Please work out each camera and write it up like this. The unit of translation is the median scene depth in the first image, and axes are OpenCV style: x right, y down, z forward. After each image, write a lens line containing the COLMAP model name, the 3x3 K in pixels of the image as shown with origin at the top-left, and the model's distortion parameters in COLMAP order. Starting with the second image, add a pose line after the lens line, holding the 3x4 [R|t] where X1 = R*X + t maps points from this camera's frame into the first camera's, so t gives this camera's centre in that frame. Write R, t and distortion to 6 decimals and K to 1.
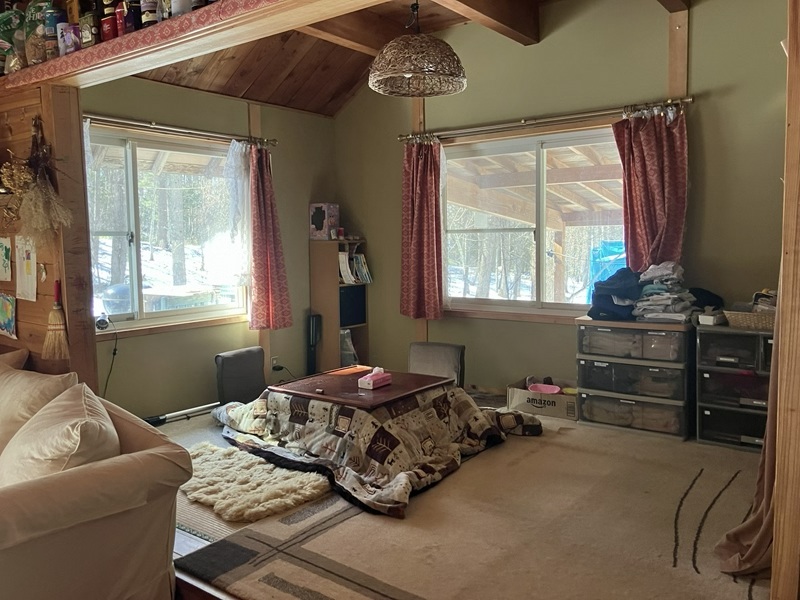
lens RADIAL K [[653.3, 0, 400.0], [0, 653.3, 300.0], [0, 0, 1]] dist [0.049935, -0.071431]
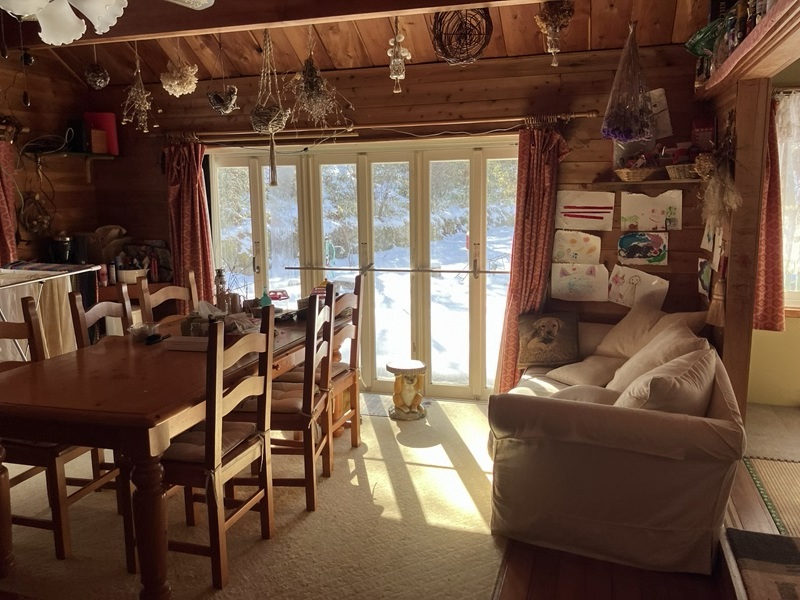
lens RADIAL K [[658.1, 0, 400.0], [0, 658.1, 300.0], [0, 0, 1]] dist [0.036261, -0.074786]
pose [[0.321800, 0.167269, -0.931915, 0.316318], [-0.095995, 0.984963, 0.143642, -0.055629], [0.941929, 0.043235, 0.333018, 0.083904]]
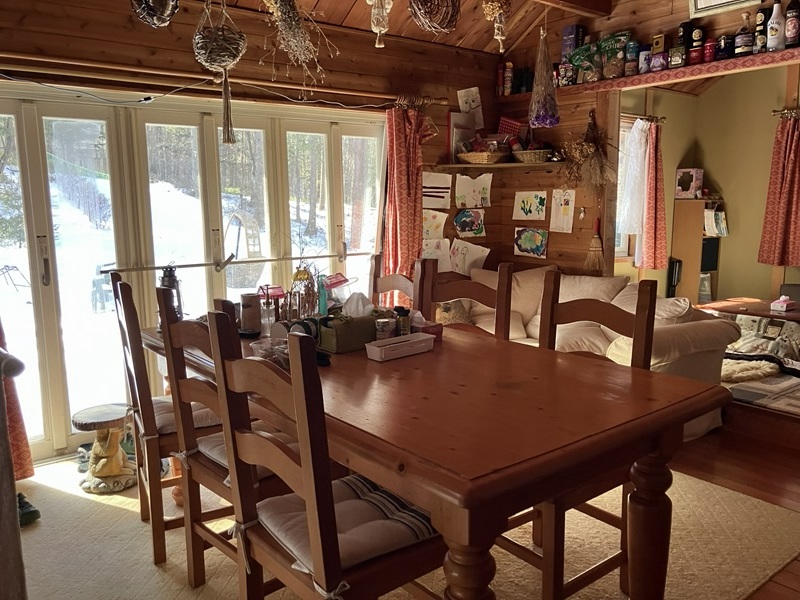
lens RADIAL K [[653.3, 0, 400.0], [0, 653.3, 300.0], [0, 0, 1]] dist [0.049935, -0.071431]
pose [[0.960797, 0.053044, -0.272132, -0.459374], [-0.040800, 0.997892, 0.050461, 0.087009], [0.274235, -0.037380, 0.960936, -0.515593]]
